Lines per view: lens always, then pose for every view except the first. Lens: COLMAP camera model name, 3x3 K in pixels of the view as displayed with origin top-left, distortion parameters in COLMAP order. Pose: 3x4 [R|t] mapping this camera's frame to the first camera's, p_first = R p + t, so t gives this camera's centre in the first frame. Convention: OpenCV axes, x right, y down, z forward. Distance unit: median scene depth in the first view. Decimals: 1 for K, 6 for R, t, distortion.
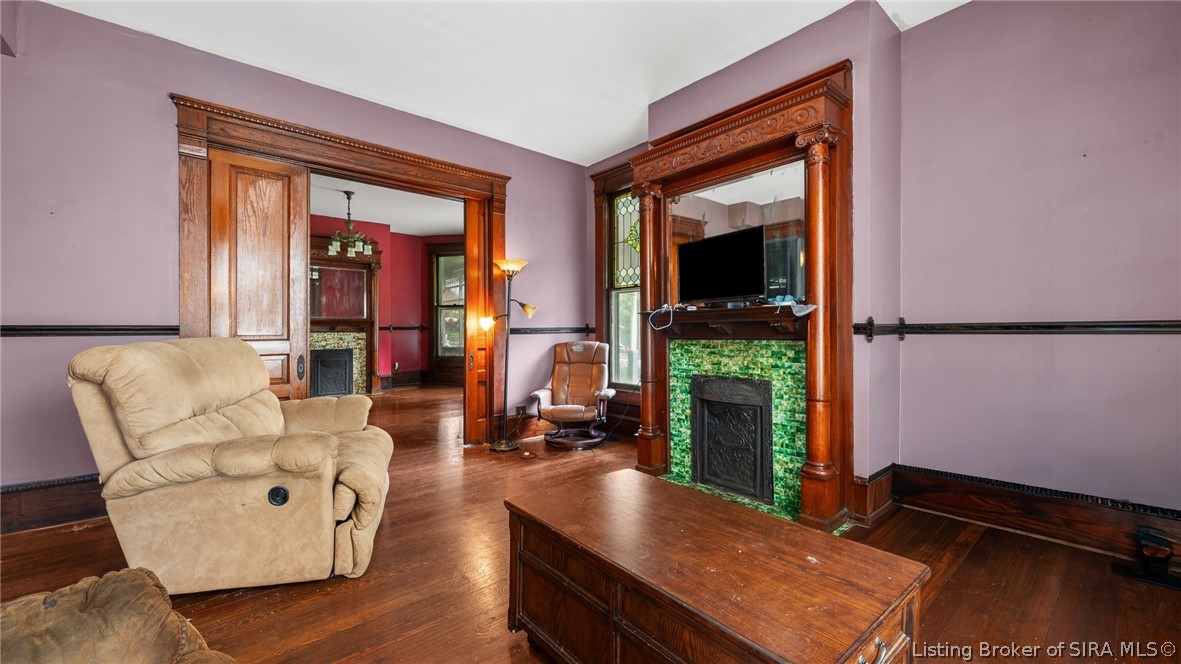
lens RADIAL K [[462.6, 0, 589.7], [0, 462.6, 336.2], [0, 0, 1]] dist [0.002314, -0.000561]
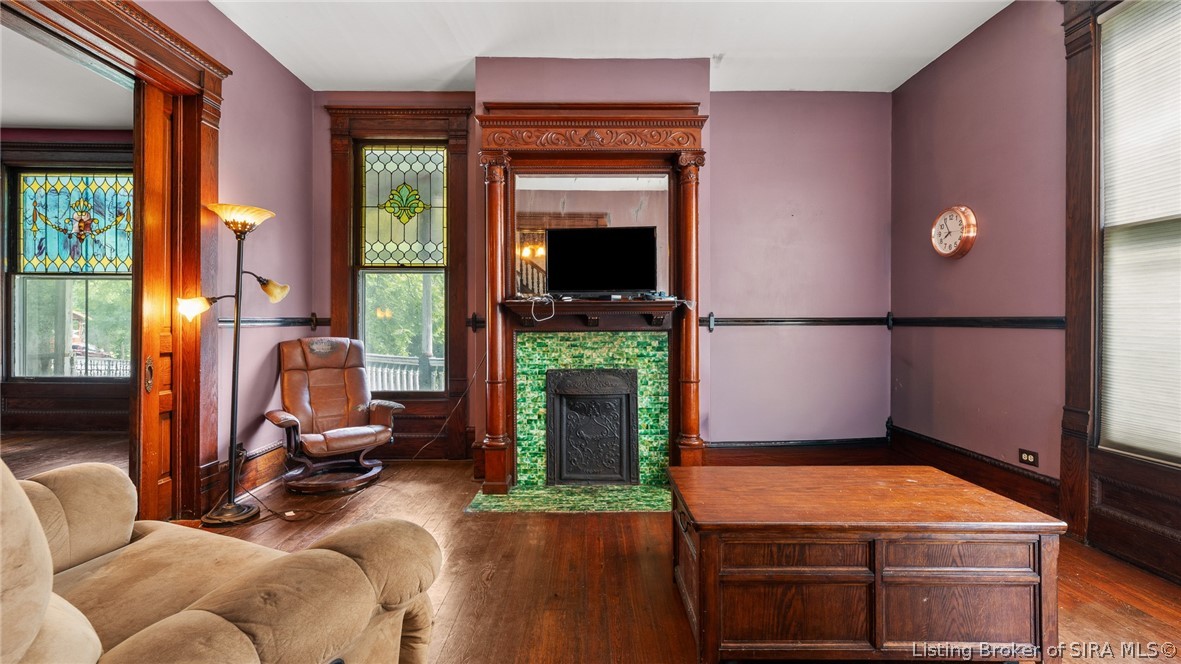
lens RADIAL K [[510.8, 0, 591.1], [0, 510.8, 321.9], [0, 0, 1]] dist [-0.000436, -0.000752]
pose [[0.637349, 0.004848, 0.770560, -0.505956], [0.007100, 0.999901, -0.012163, -0.000442], [-0.770542, 0.013223, 0.637252, 0.272106]]
